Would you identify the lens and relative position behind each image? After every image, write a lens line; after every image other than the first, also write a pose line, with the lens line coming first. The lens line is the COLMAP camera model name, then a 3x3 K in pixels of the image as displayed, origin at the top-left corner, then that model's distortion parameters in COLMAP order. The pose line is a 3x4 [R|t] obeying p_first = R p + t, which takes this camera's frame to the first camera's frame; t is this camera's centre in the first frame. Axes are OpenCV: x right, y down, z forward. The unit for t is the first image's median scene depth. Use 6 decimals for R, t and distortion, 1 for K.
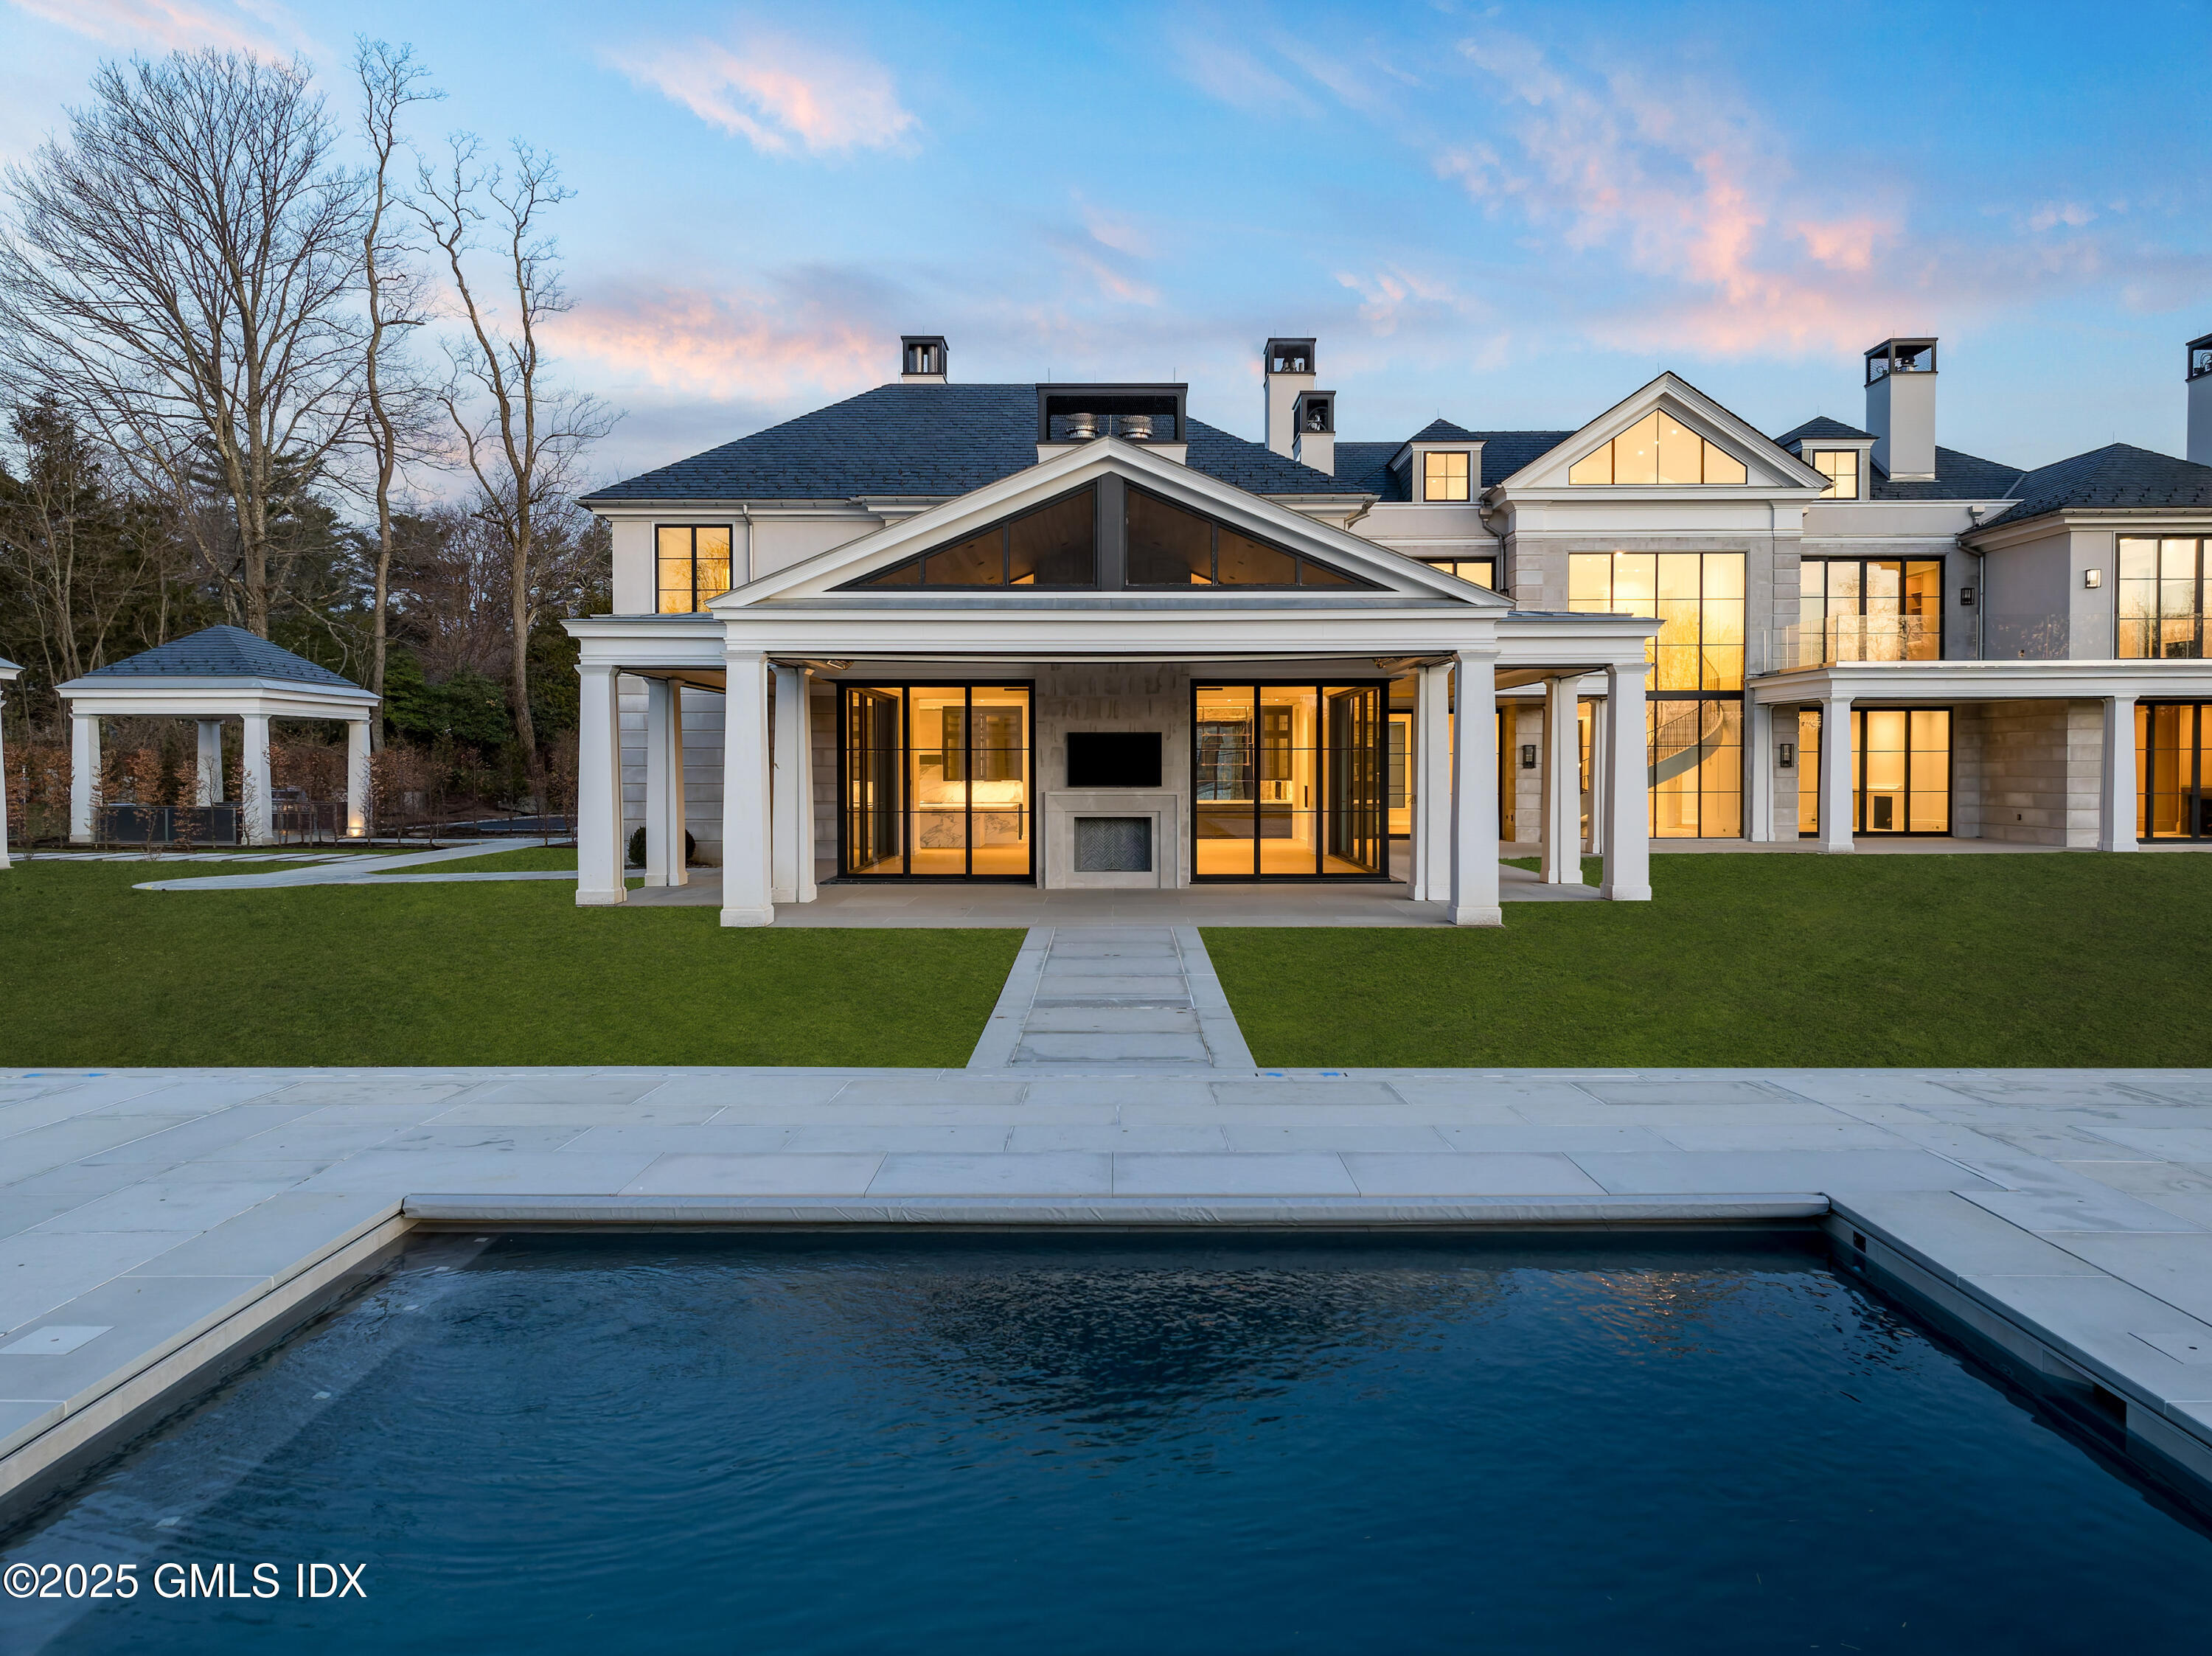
lens RADIAL K [[1524.4, 0, 1103.4], [0, 1524.4, 819.1], [0, 0, 1]] dist [0.010031, -0.003896]
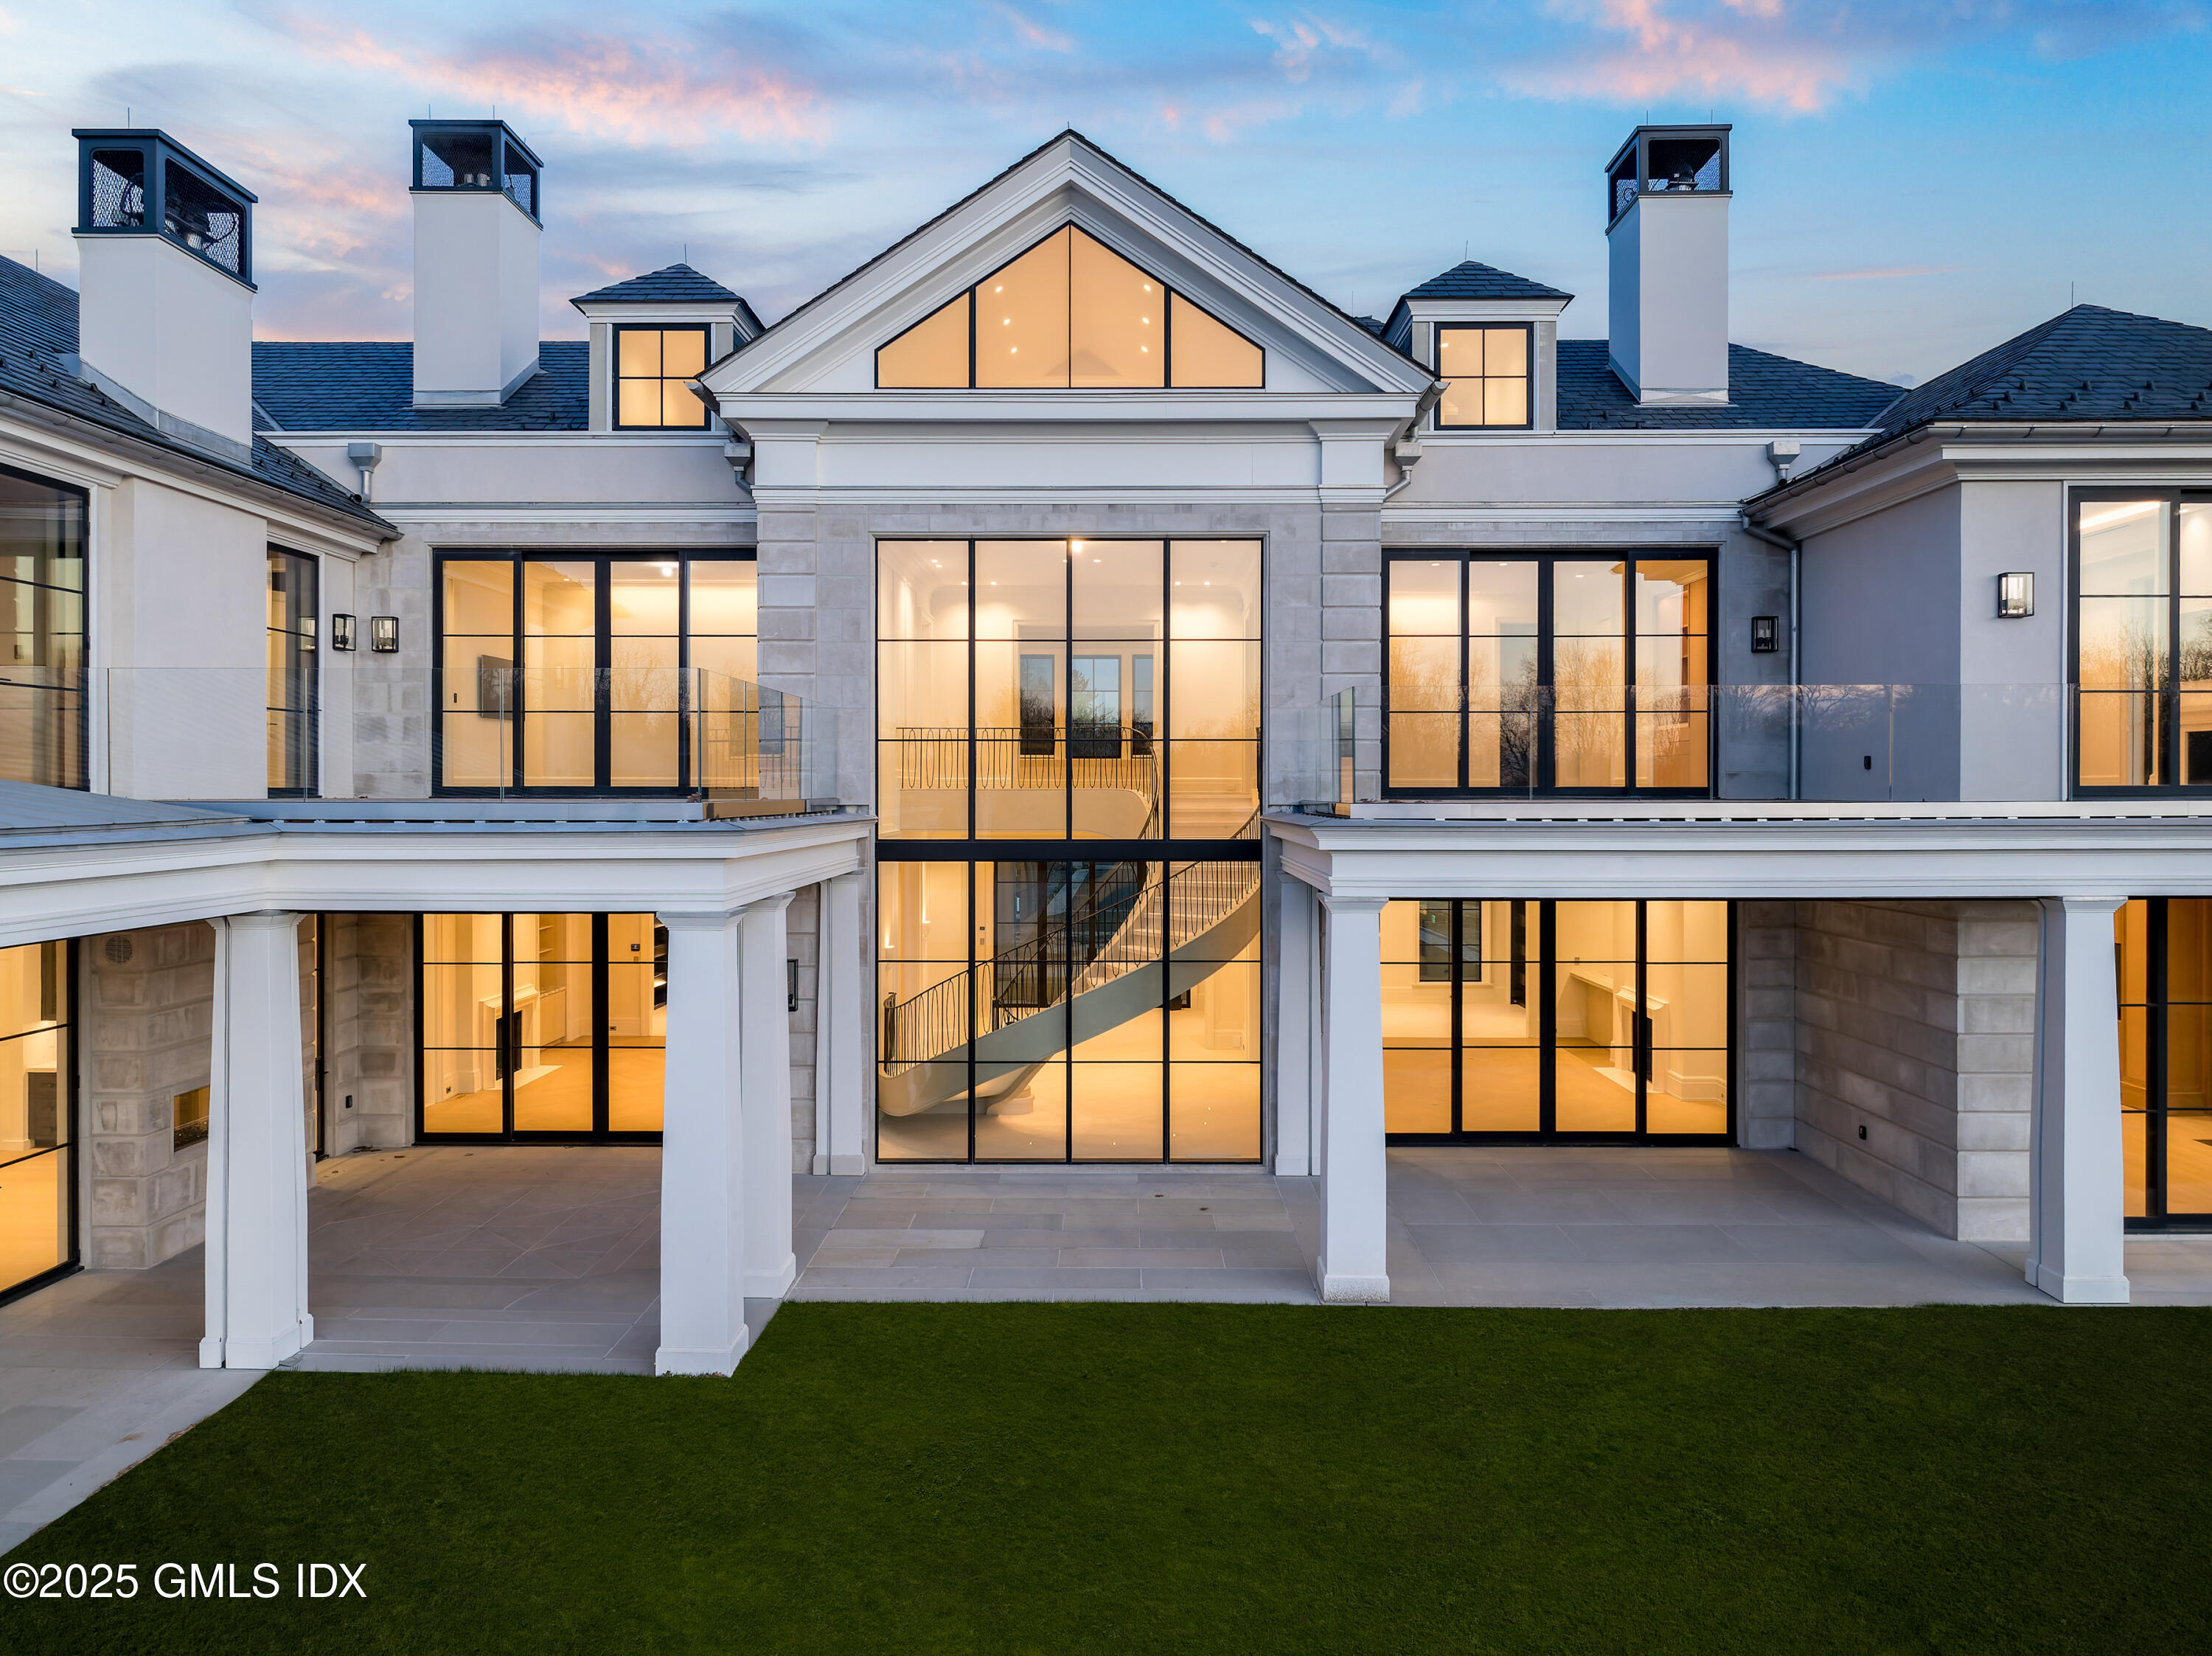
lens RADIAL K [[1524.4, 0, 1111.2], [0, 1524.4, 820.0], [0, 0, 1]] dist [0.010031, -0.003896]
pose [[0.999991, 0.001990, -0.003828, 0.377085], [-0.002049, 0.999879, -0.015434, -0.083459], [0.003797, 0.015442, 0.999874, 0.547199]]
